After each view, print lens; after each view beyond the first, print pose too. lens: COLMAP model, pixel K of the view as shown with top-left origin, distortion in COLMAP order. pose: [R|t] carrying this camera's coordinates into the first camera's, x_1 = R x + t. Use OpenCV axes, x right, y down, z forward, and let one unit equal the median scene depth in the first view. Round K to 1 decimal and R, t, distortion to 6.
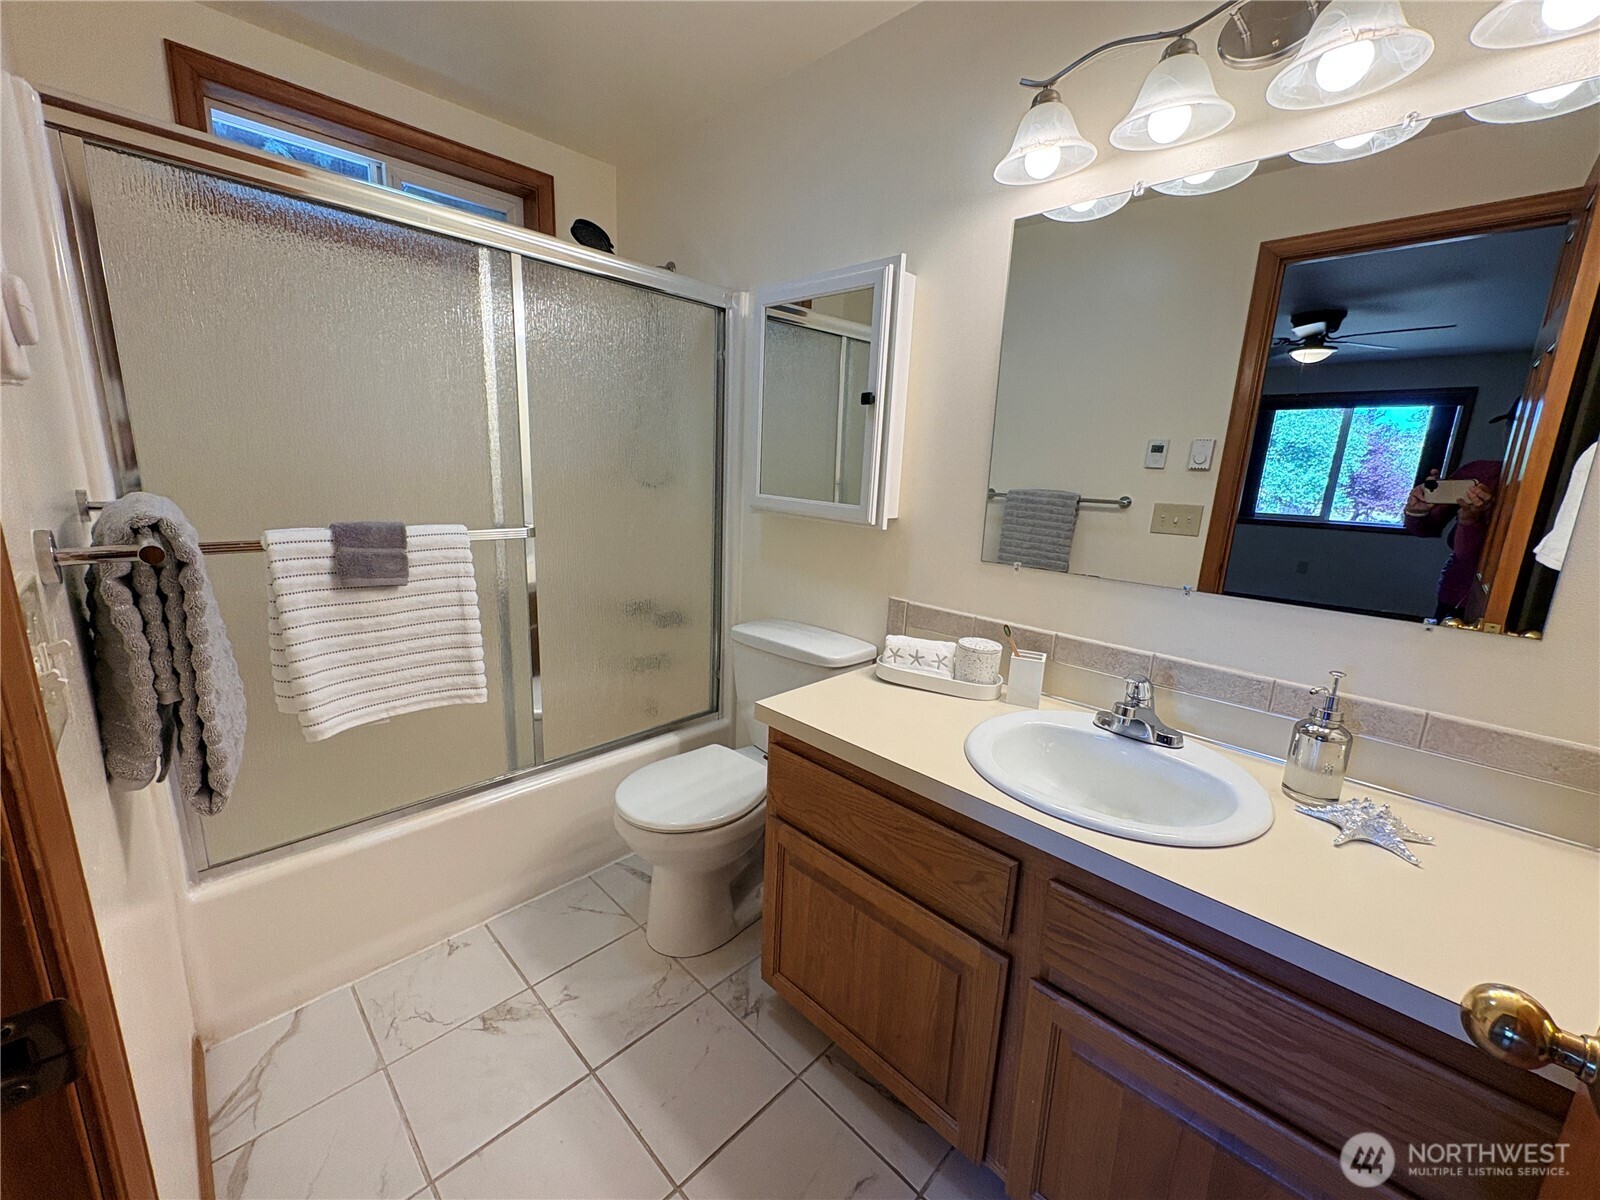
lens RADIAL K [[637.0, 0, 802.5], [0, 637.0, 612.7], [0, 0, 1]] dist [0.002017, 0.000141]
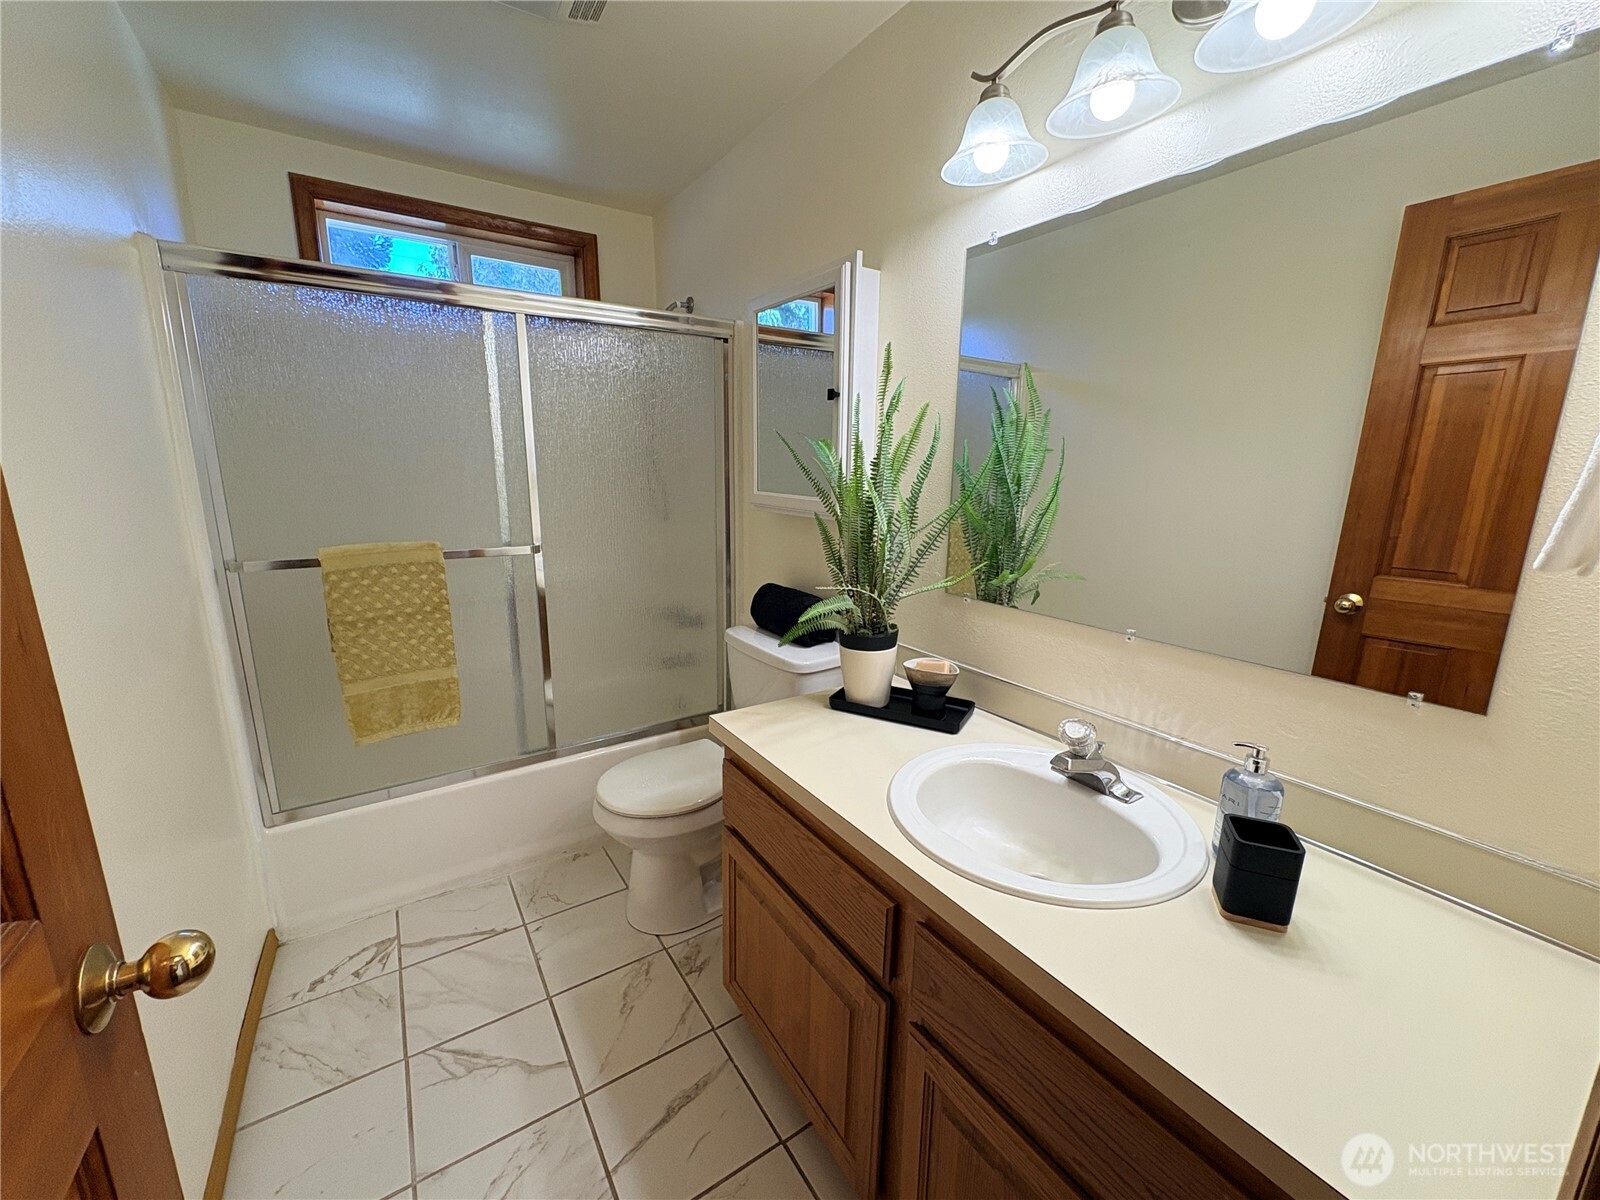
lens RADIAL K [[641.5, 0, 800.0], [0, 641.5, 600.0], [0, 0, 1]] dist [0.008783, 0.000109]
pose [[0.960870, 0.030088, -0.275361, 0.392601], [-0.030697, 0.999527, 0.002098, -0.056535], [0.275294, 0.006437, 0.961339, 0.016778]]
